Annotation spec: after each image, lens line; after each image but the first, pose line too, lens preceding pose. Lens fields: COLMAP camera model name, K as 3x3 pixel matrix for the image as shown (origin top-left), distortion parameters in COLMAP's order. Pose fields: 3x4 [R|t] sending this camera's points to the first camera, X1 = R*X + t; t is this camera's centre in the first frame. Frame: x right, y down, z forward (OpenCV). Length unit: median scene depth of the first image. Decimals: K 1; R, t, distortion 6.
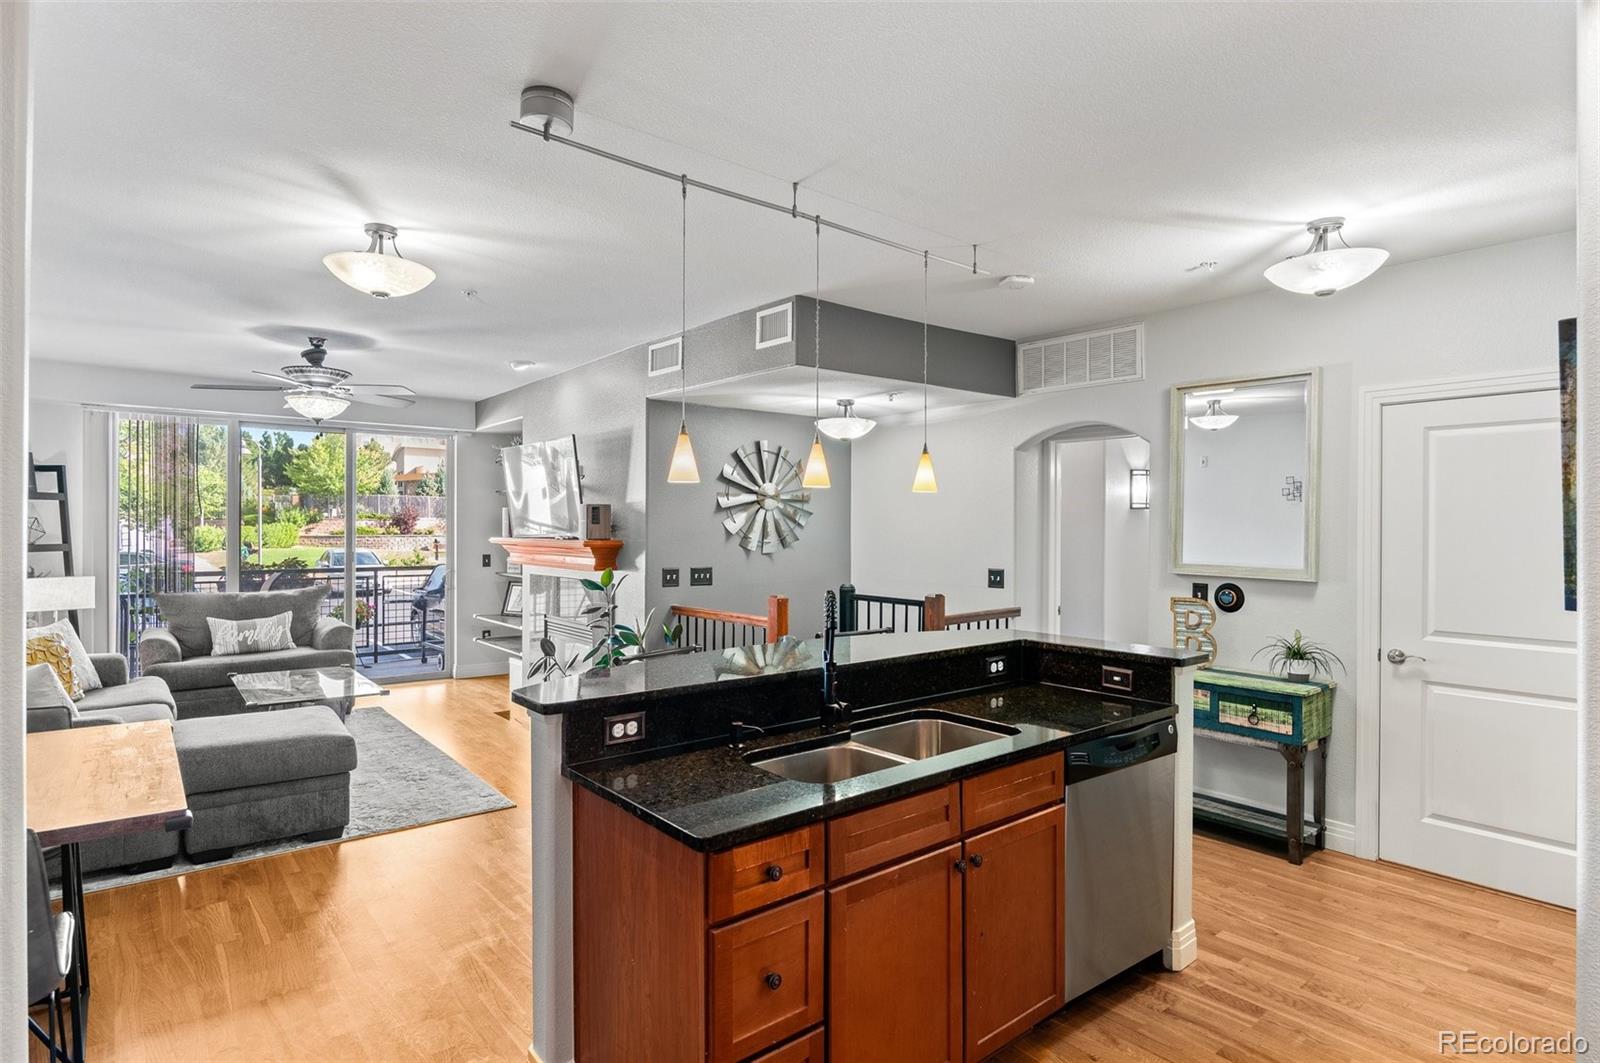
lens RADIAL K [[828.7, 0, 792.4], [0, 828.7, 532.1], [0, 0, 1]] dist [-0.005878, -0.000041]
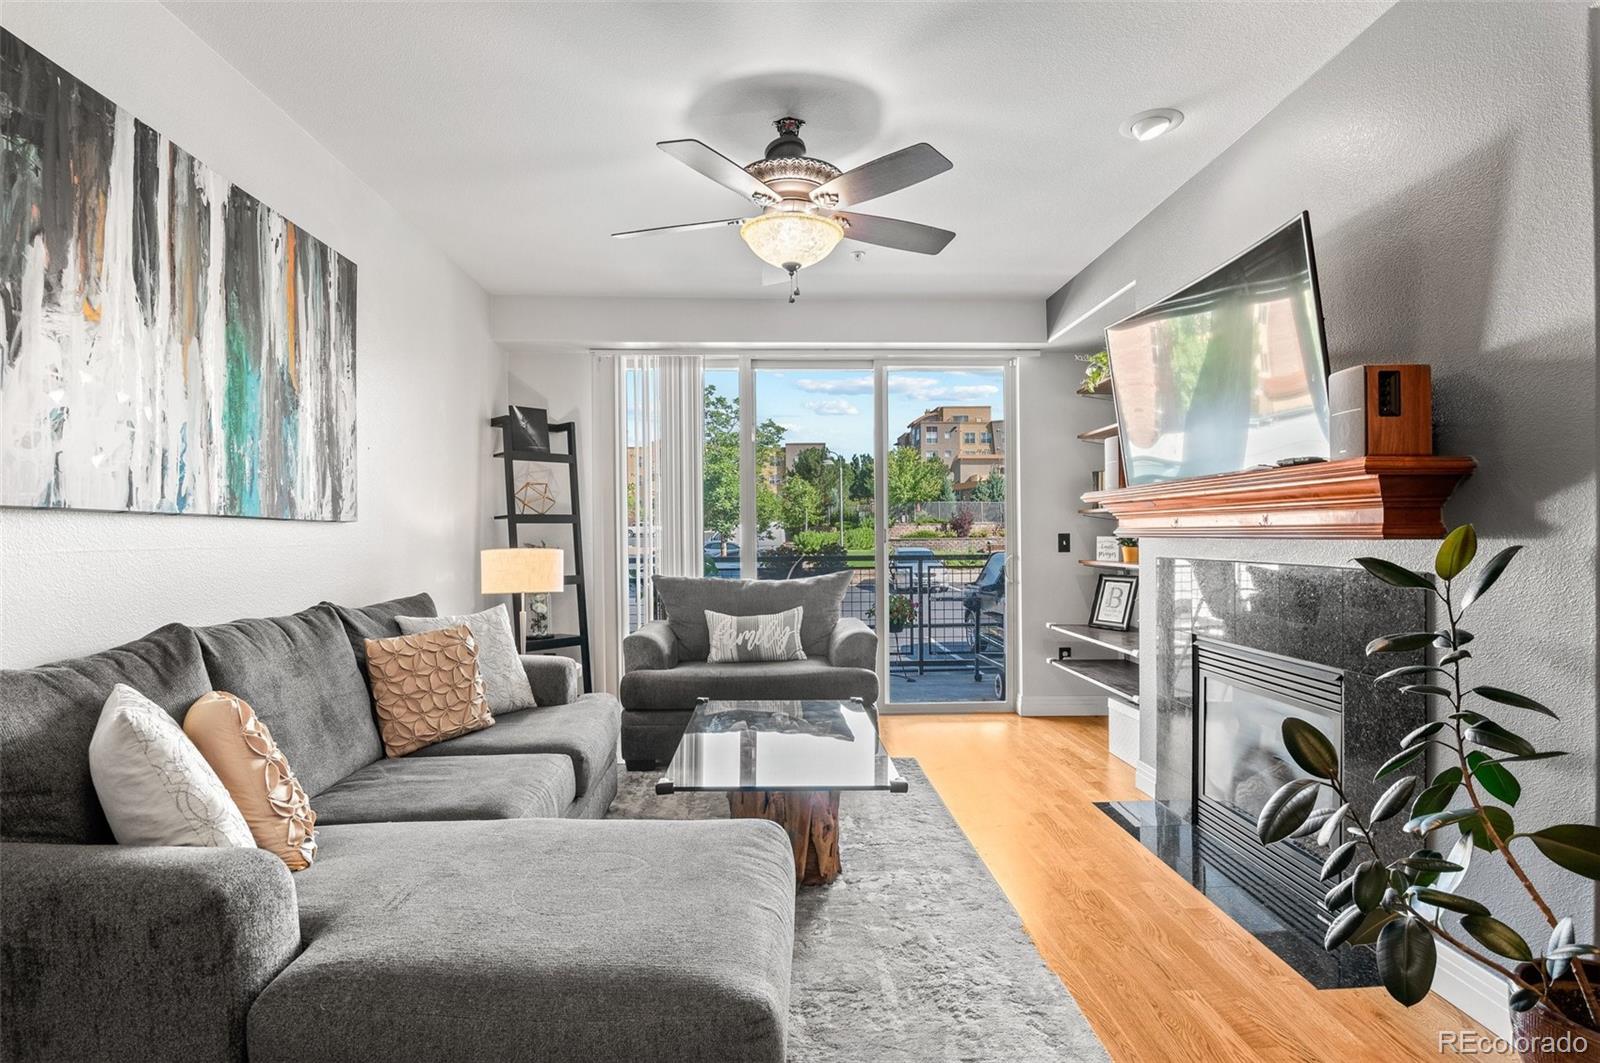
lens RADIAL K [[803.3, 0, 803.9], [0, 803.3, 534.1], [0, 0, 1]] dist [-0.014174, -0.001915]
pose [[0.806652, -0.008945, -0.590959, -0.192394], [0.007384, 0.999960, -0.005057, 0.036214], [0.590980, -0.000284, 0.806686, 0.436226]]
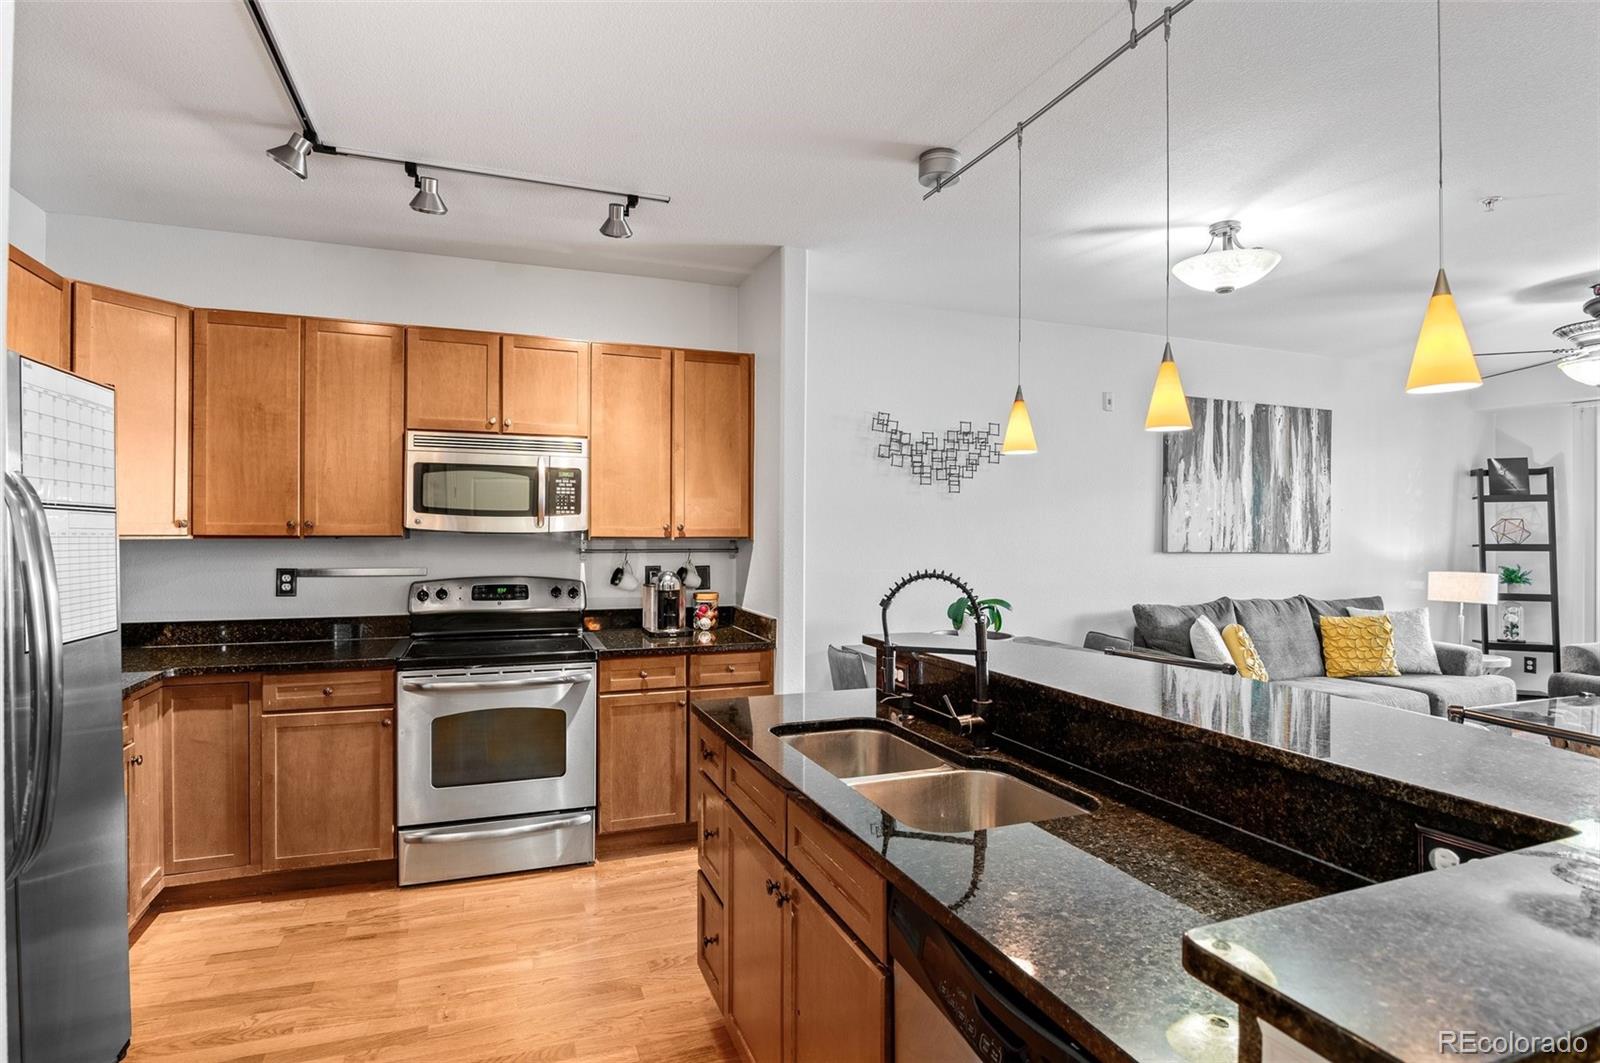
lens RADIAL K [[803.3, 0, 793.6], [0, 803.3, 538.4], [0, 0, 1]] dist [-0.014174, -0.001915]
pose [[-0.309486, -0.001917, -0.950902, 0.294717], [-0.010048, 0.999949, 0.001254, 0.014004], [0.950851, 0.009943, -0.309489, 0.381176]]
